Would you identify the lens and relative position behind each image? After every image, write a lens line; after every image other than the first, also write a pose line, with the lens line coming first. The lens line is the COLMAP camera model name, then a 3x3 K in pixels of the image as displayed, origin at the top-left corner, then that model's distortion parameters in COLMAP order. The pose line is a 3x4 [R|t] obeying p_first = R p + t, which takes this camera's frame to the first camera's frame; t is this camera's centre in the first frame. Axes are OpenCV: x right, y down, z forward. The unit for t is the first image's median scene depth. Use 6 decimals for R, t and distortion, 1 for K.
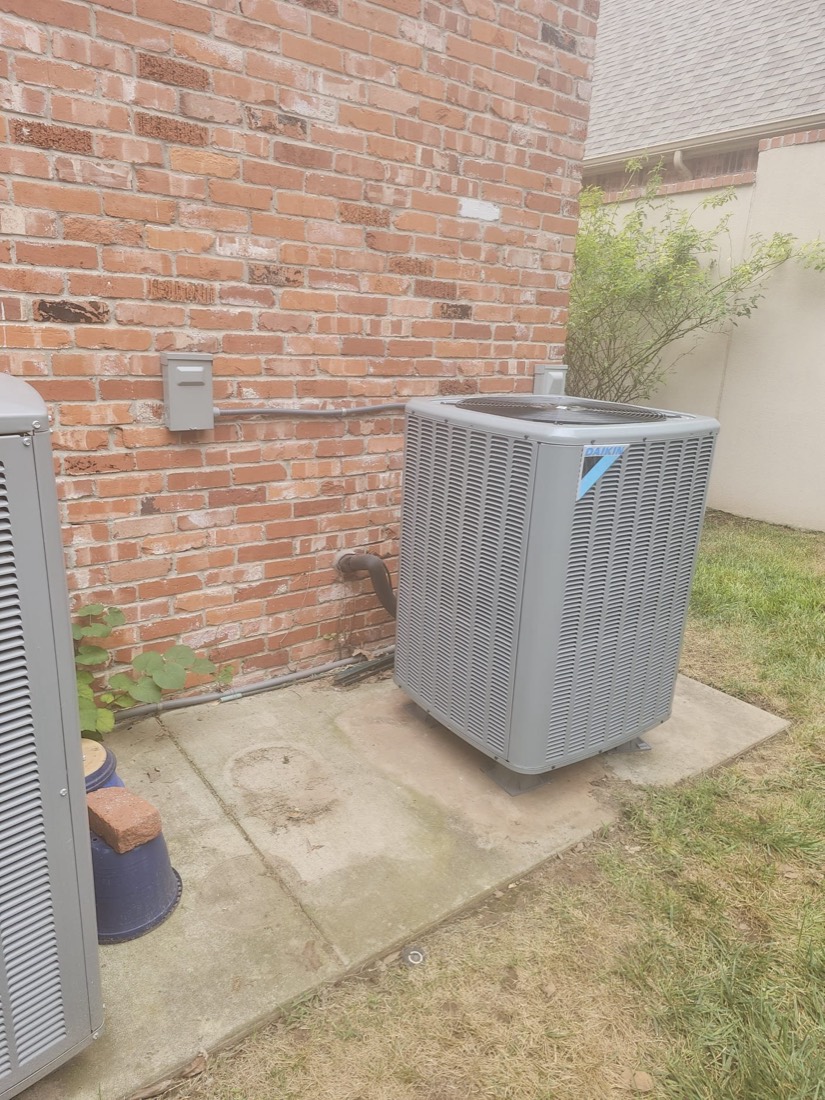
lens RADIAL K [[745.1, 0, 415.6], [0, 745.1, 544.7], [0, 0, 1]] dist [0.020841, -0.019520]
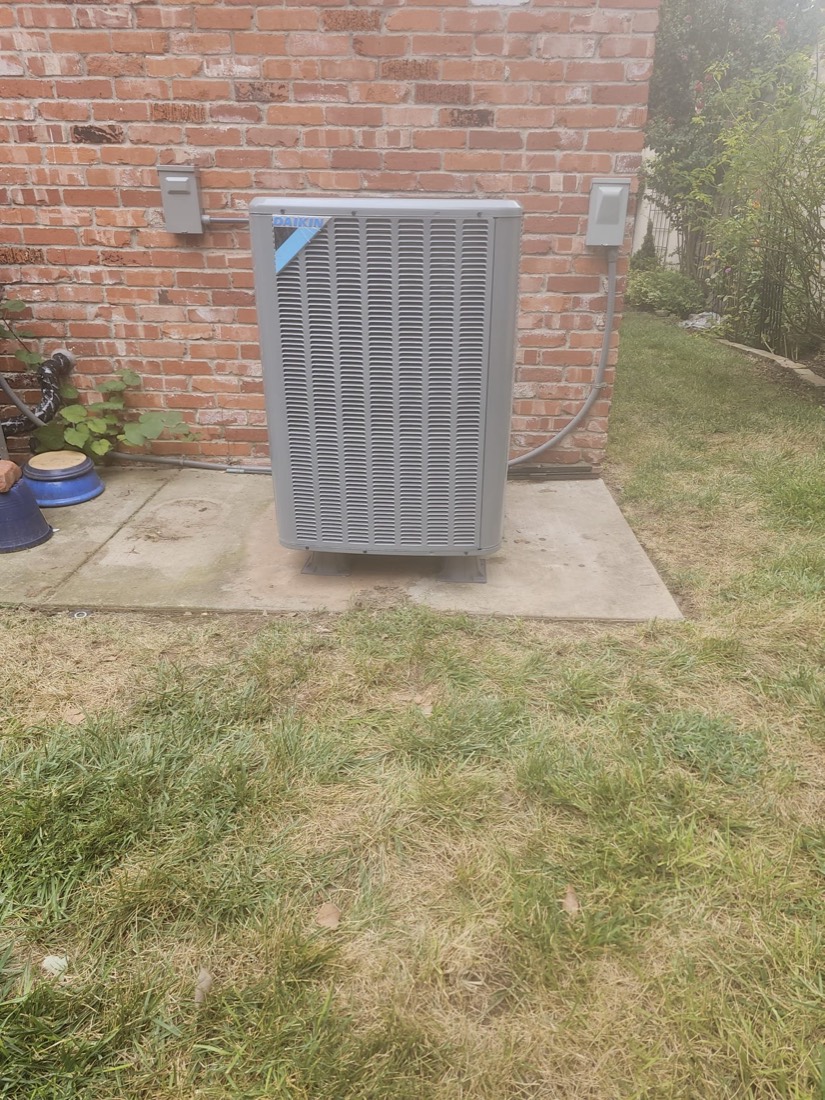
lens RADIAL K [[745.1, 0, 411.5], [0, 745.1, 553.9], [0, 0, 1]] dist [0.020841, -0.019520]
pose [[0.774556, 0.227400, -0.590213, 0.806747], [-0.156942, 0.973051, 0.168943, 0.090987], [0.612725, -0.038227, 0.789371, 0.216898]]
